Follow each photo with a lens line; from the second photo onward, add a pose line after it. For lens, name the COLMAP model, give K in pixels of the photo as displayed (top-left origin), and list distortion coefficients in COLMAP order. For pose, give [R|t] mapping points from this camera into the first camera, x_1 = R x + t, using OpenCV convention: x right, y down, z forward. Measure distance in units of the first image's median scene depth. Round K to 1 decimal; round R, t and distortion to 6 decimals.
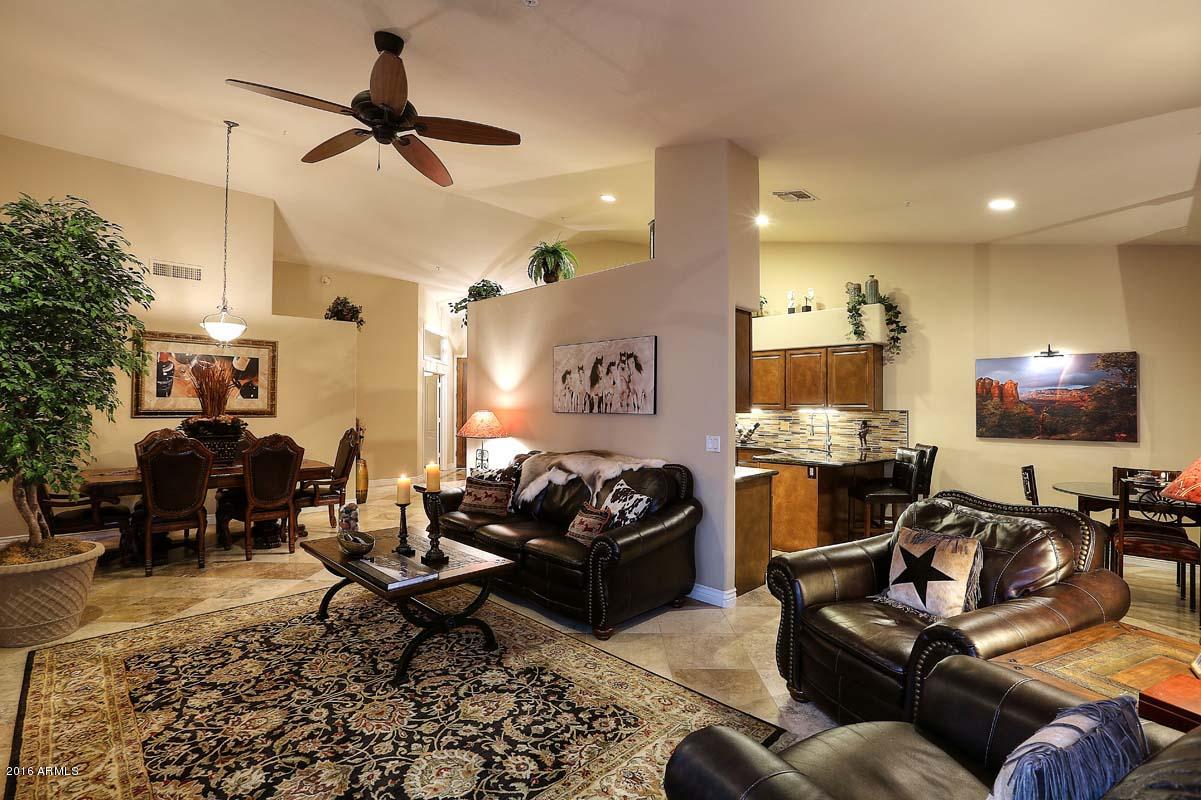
lens RADIAL K [[552.9, 0, 594.1], [0, 552.9, 400.9], [0, 0, 1]] dist [-0.027990, 0.007123]
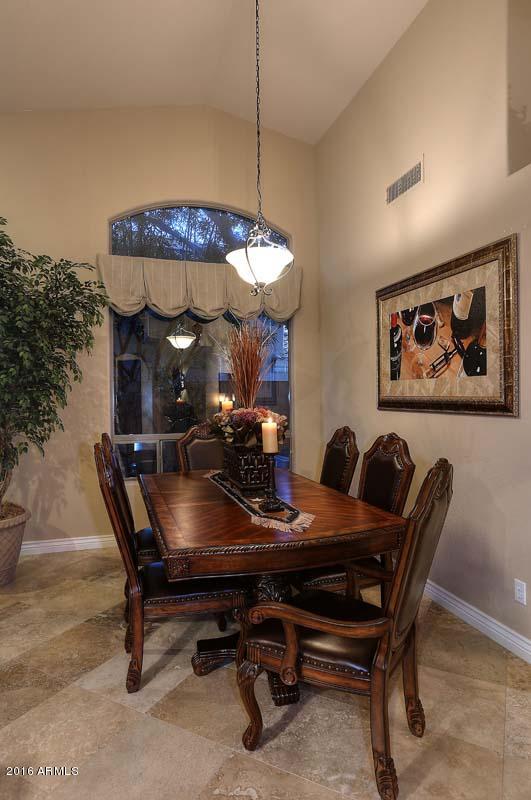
lens RADIAL K [[475.5, 0, 265.7], [0, 475.5, 396.1], [0, 0, 1]] dist [0.009669, -0.002128]
pose [[-0.451897, -0.002880, -0.892066, -0.190413], [0.008023, 0.999941, -0.007292, 0.015962], [0.892034, -0.010452, -0.451847, 1.106319]]
